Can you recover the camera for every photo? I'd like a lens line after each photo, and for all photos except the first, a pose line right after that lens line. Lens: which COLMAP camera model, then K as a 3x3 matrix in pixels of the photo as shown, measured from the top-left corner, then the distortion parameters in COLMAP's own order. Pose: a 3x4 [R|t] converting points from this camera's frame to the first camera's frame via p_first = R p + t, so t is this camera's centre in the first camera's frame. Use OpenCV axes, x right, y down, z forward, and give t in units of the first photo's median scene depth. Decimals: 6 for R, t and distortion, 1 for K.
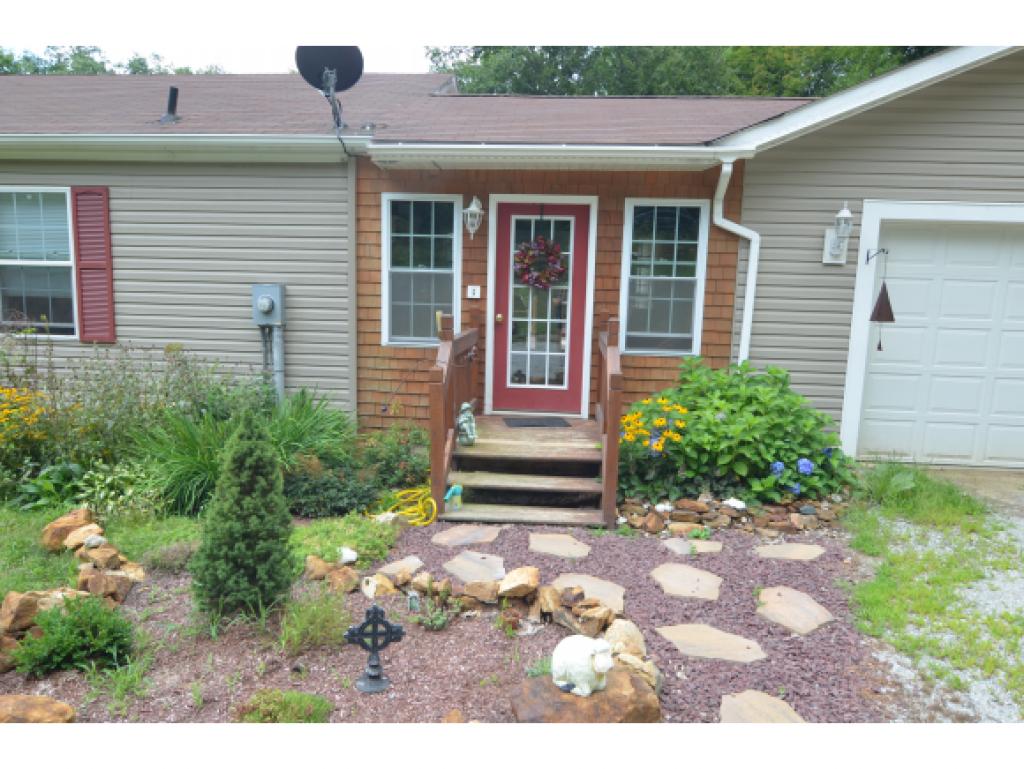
lens RADIAL K [[704.6, 0, 512.9], [0, 704.6, 387.5], [0, 0, 1]] dist [-0.002439, -0.001356]
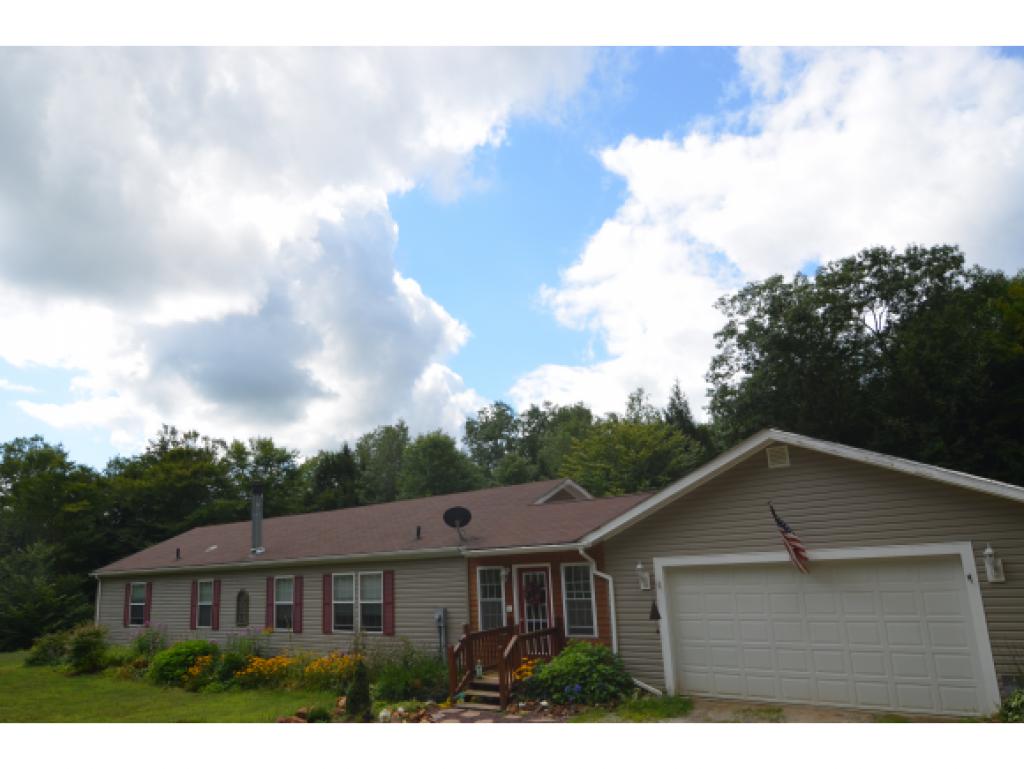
lens RADIAL K [[704.6, 0, 512.7], [0, 704.6, 383.7], [0, 0, 1]] dist [-0.002439, -0.001356]
pose [[0.830831, -0.200565, -0.519128, 1.281505], [-0.001484, 0.932001, -0.362452, 0.011485], [0.556523, 0.301907, 0.774038, -0.973705]]
